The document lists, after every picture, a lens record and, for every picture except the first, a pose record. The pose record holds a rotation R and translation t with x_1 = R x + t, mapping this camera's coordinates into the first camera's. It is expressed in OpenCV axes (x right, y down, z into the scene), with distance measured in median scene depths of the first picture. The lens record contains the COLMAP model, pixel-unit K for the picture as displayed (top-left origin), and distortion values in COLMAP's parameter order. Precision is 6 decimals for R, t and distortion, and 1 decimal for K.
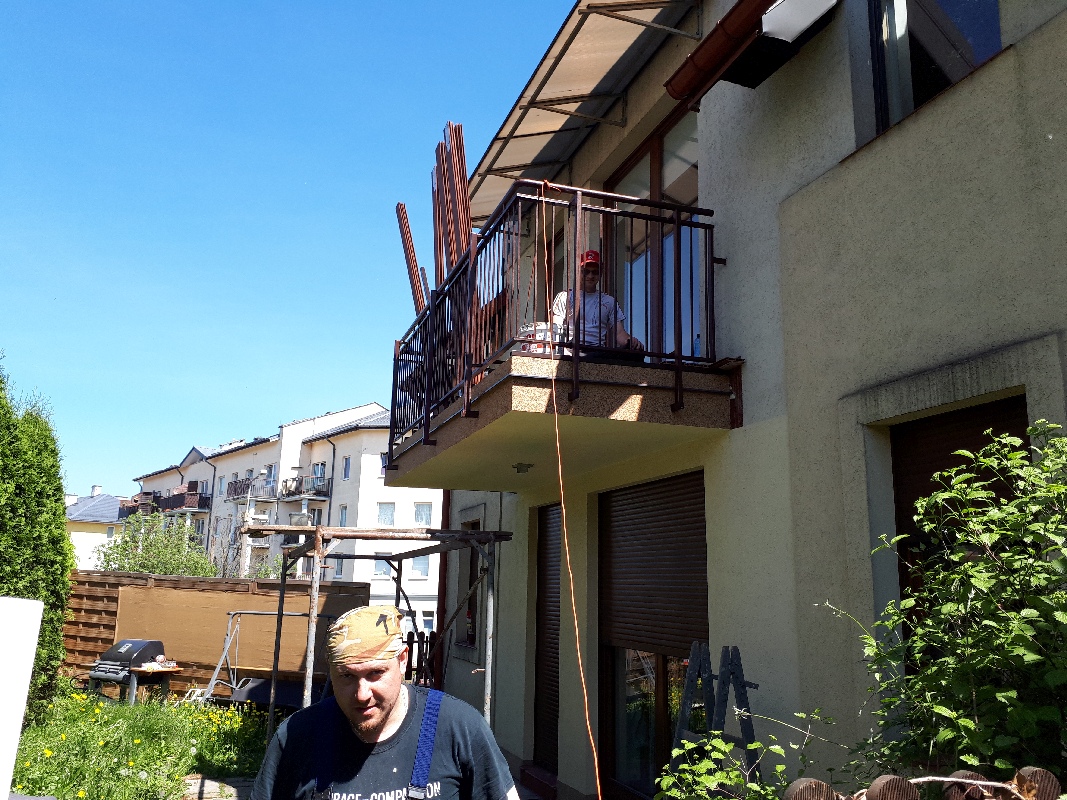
lens RADIAL K [[855.8, 0, 533.5], [0, 855.8, 400.0], [0, 0, 1]] dist [-0.003194, -0.006419]
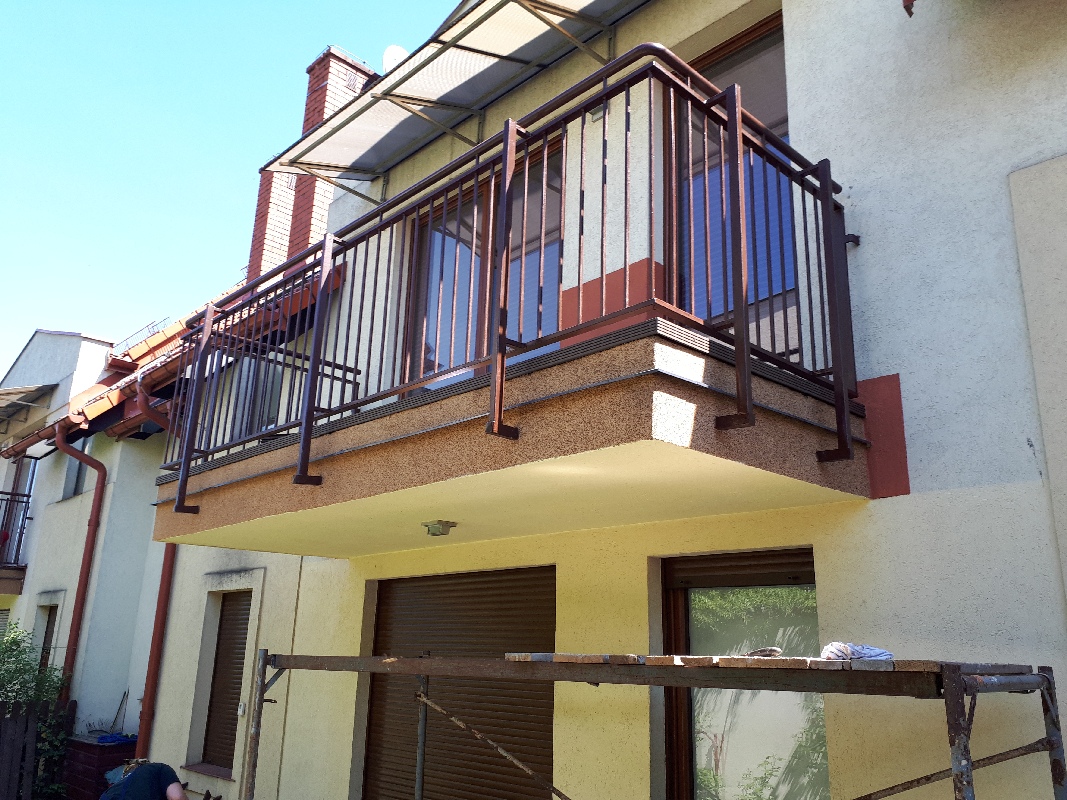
lens RADIAL K [[855.8, 0, 533.5], [0, 855.8, 400.0], [0, 0, 1]] dist [-0.003194, -0.006419]
pose [[0.903502, 0.115192, 0.412814, -0.235343], [-0.090501, 0.992762, -0.078948, 0.028589], [-0.418921, 0.033970, 0.907387, 0.382479]]
